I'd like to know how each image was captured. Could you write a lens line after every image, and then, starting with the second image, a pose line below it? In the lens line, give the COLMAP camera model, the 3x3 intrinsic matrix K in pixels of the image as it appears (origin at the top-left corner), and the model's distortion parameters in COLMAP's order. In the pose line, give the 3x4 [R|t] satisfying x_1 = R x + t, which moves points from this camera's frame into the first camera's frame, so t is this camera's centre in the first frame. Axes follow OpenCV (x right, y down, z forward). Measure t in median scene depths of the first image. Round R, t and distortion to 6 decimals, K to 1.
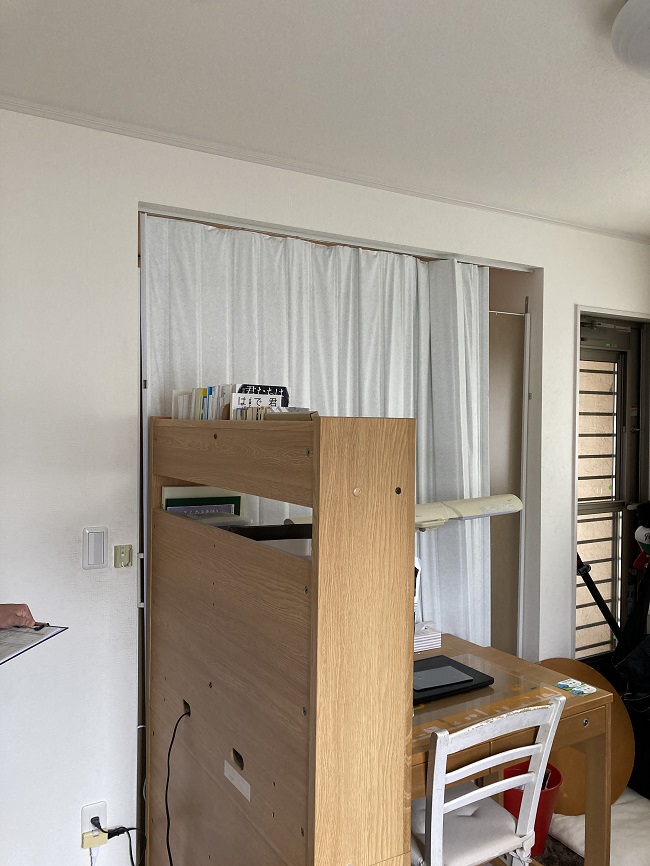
lens RADIAL K [[724.6, 0, 325.0], [0, 724.6, 433.0], [0, 0, 1]] dist [0.023444, -0.001929]
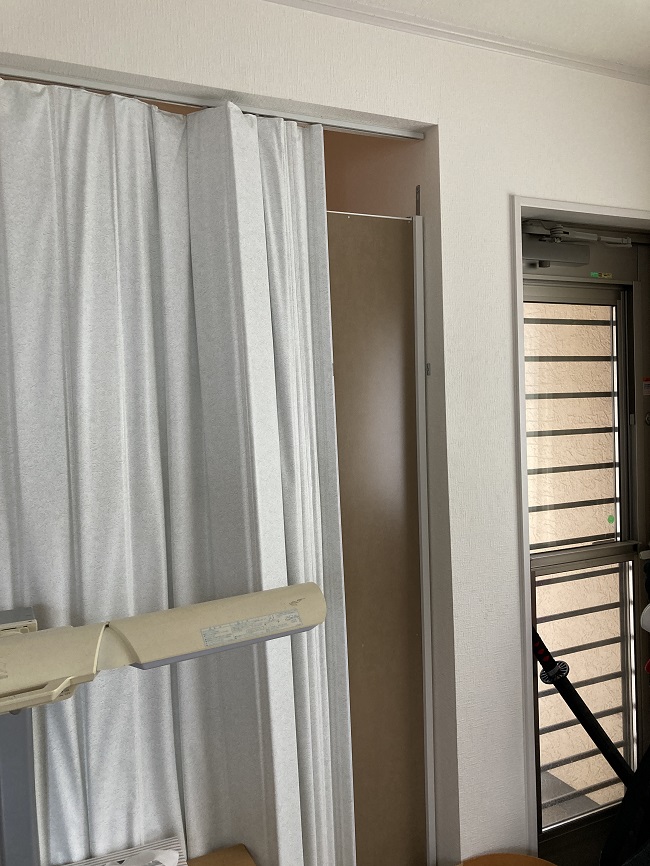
lens RADIAL K [[724.6, 0, 325.0], [0, 724.6, 433.0], [0, 0, 1]] dist [0.023444, -0.001929]
pose [[0.993705, -0.038964, -0.105039, 0.264329], [0.040112, 0.999156, 0.008833, -0.010437], [0.104606, -0.012991, 0.994429, 0.457615]]
